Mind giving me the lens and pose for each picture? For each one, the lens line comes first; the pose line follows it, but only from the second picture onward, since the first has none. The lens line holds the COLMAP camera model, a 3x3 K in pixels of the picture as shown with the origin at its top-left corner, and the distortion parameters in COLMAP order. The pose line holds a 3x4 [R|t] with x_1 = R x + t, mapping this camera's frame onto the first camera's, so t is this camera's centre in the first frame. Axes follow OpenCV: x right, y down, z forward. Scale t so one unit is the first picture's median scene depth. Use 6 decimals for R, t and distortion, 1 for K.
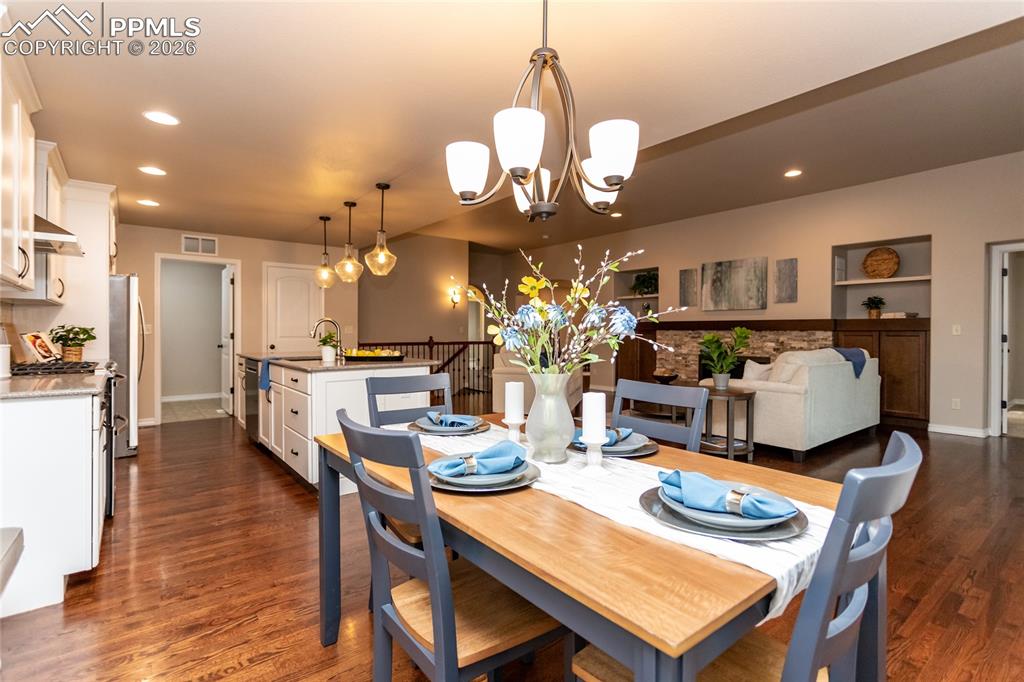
lens RADIAL K [[502.1, 0, 513.0], [0, 502.1, 334.5], [0, 0, 1]] dist [-0.010365, 0.002870]
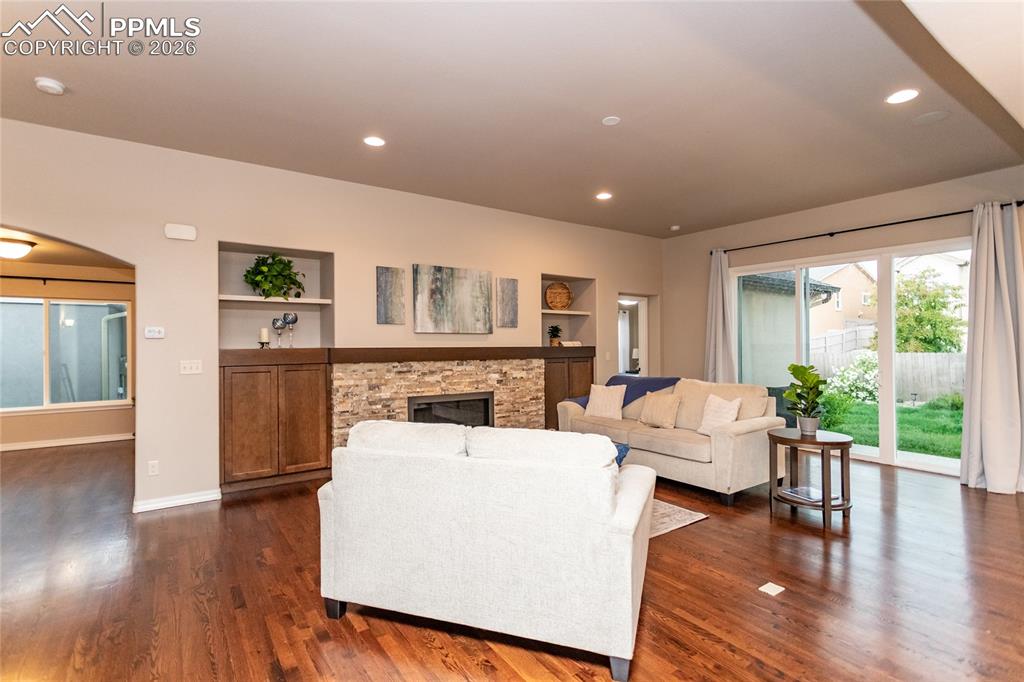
lens RADIAL K [[502.1, 0, 513.5], [0, 502.1, 345.4], [0, 0, 1]] dist [-0.010365, 0.002870]
pose [[0.050710, -0.002349, 0.998711, -0.323275], [0.012371, 0.999922, 0.001724, -0.032152], [-0.998637, 0.012268, 0.050735, 0.906952]]
